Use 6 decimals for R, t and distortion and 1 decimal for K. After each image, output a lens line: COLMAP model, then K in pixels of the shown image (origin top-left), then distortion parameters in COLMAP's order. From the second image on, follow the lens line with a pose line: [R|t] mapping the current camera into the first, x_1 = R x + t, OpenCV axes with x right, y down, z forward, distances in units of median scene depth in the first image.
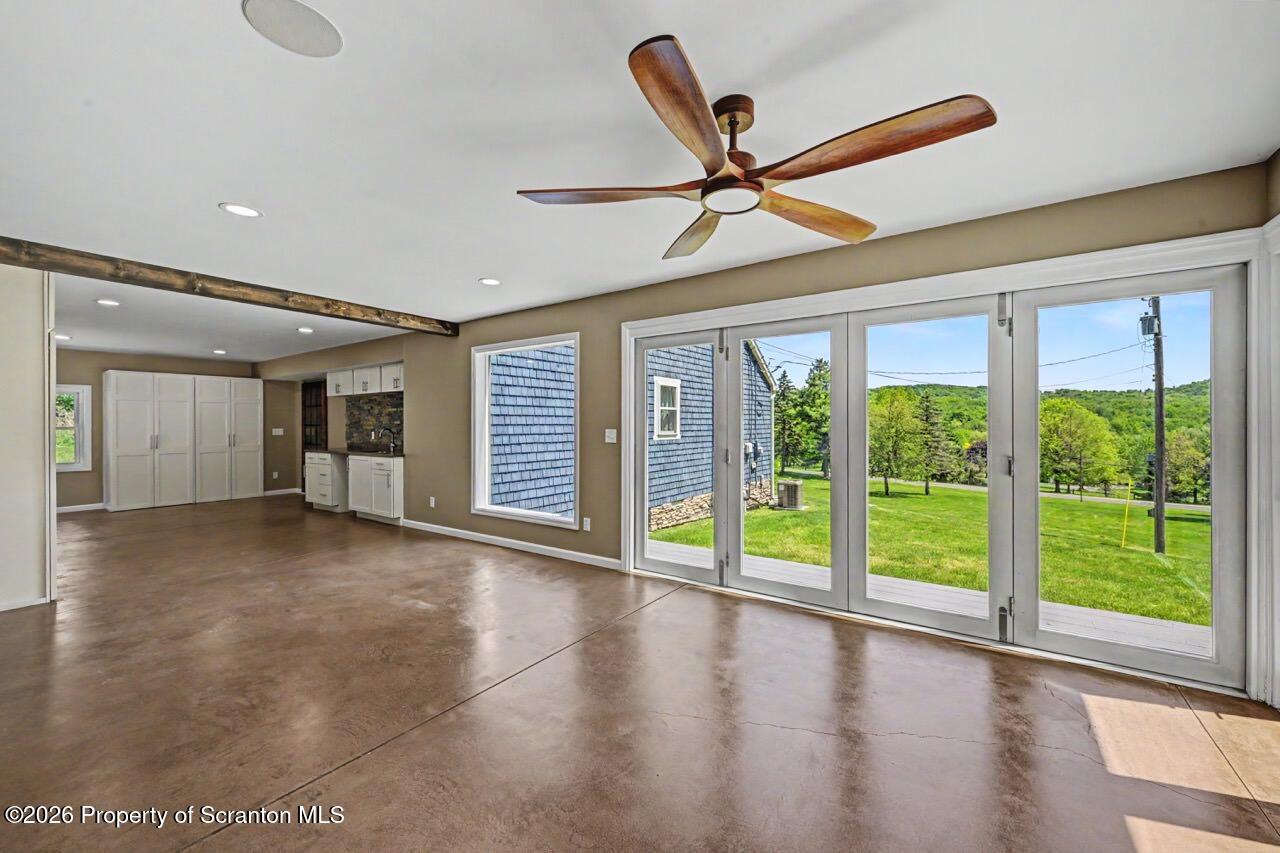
lens RADIAL K [[507.3, 0, 645.1], [0, 507.3, 429.3], [0, 0, 1]] dist [-0.004191, 0.001391]
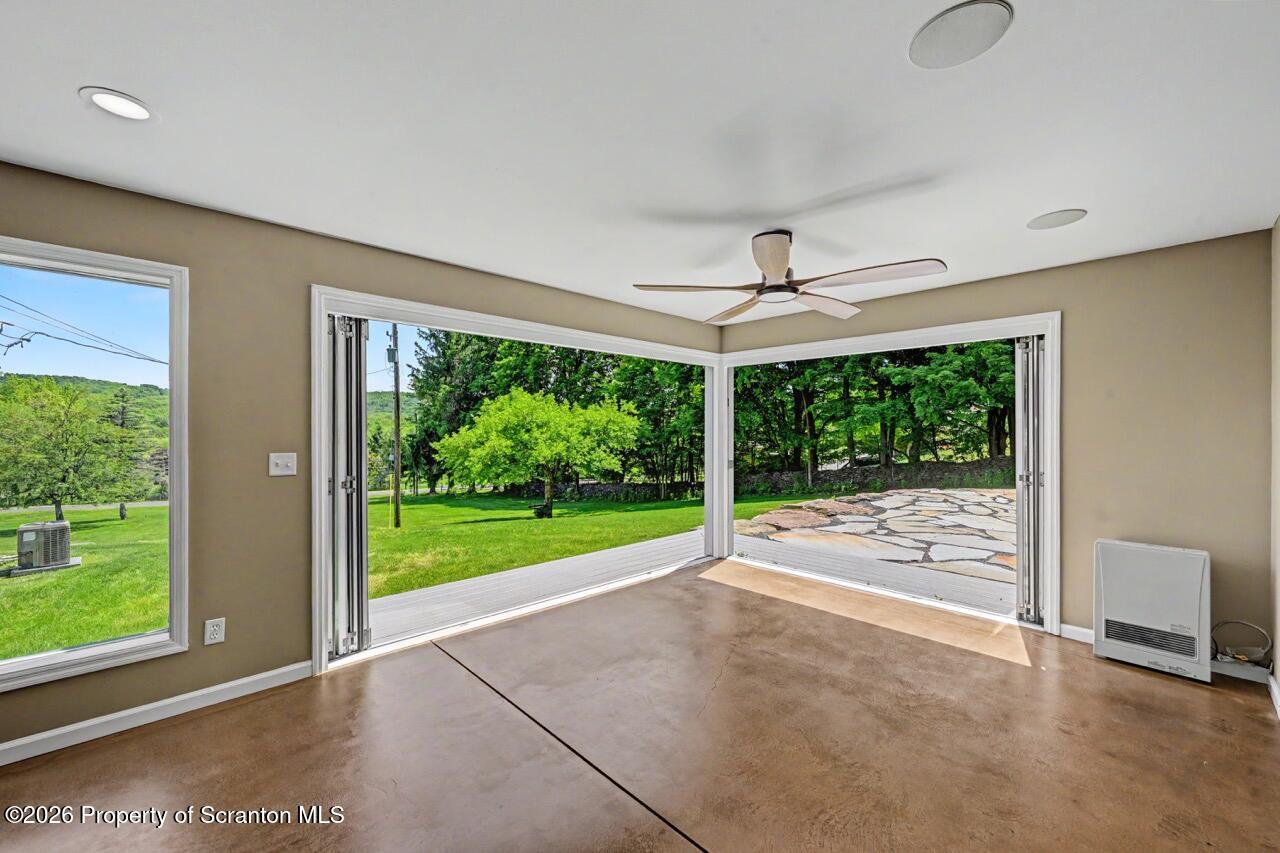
lens RADIAL K [[507.3, 0, 638.3], [0, 507.3, 431.7], [0, 0, 1]] dist [-0.004191, 0.001391]
pose [[0.187770, -0.001534, 0.982212, -0.315046], [0.006407, 0.999979, 0.000337, -0.012385], [-0.982192, 0.006230, 0.187776, 0.256499]]
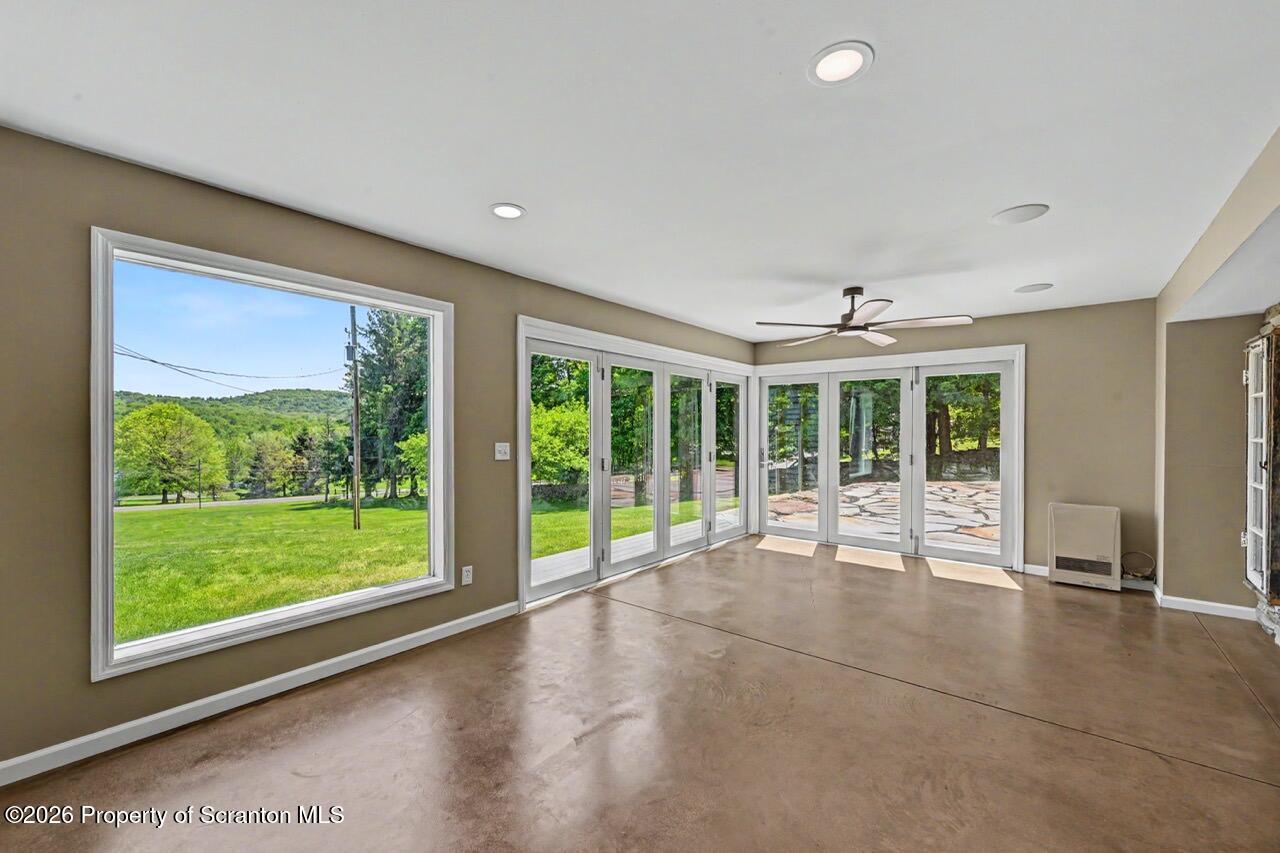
lens RADIAL K [[507.3, 0, 642.0], [0, 507.3, 435.3], [0, 0, 1]] dist [-0.004191, 0.001391]
pose [[0.070988, -0.005418, 0.997462, -0.460276], [0.005216, 0.999974, 0.005061, -0.008215], [-0.997464, 0.004843, 0.071015, 0.394401]]
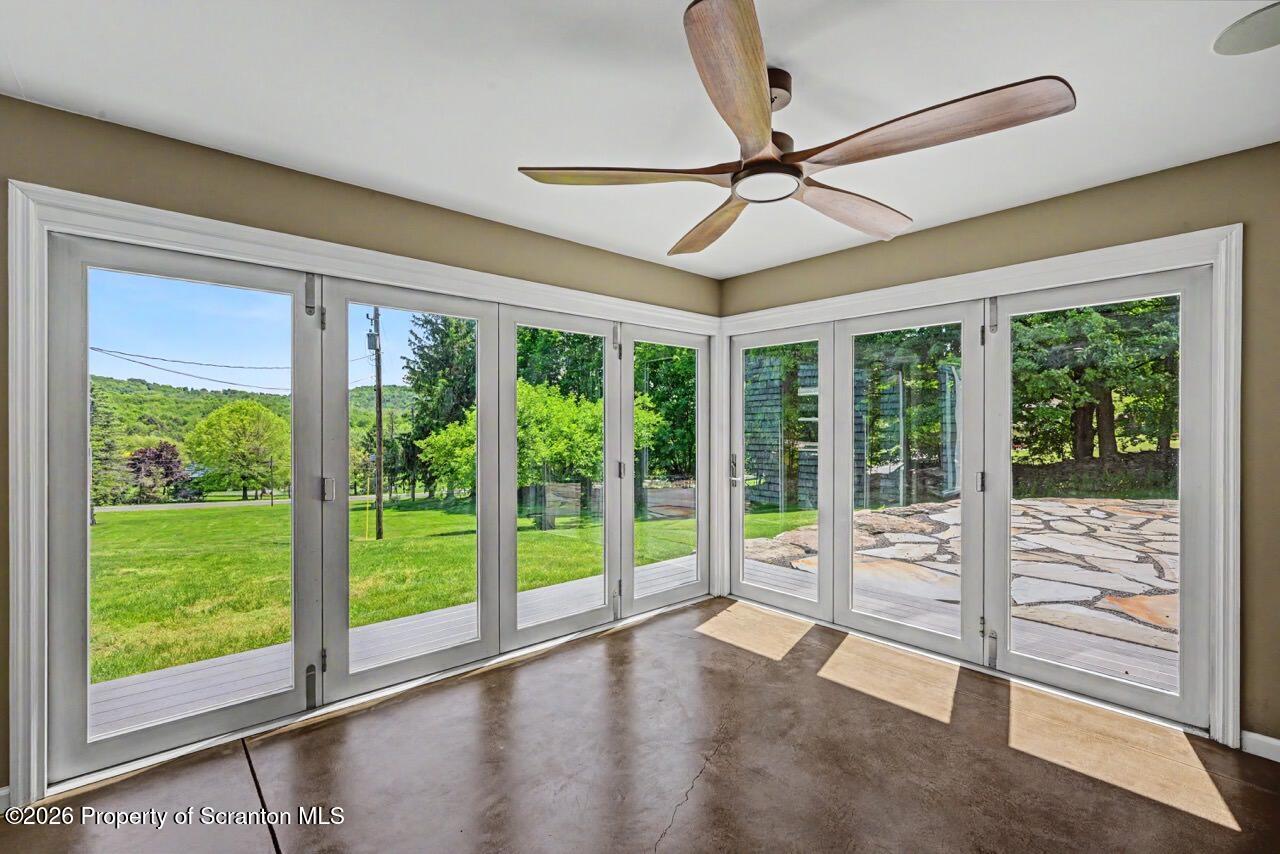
lens RADIAL K [[563.1, 0, 642.9], [0, 563.1, 431.0], [0, 0, 1]] dist [-0.005250, -0.000388]
pose [[0.227899, -0.003862, 0.973677, -0.190097], [0.006169, 0.999978, 0.002522, -0.007017], [-0.973665, 0.005432, 0.227918, 0.225507]]
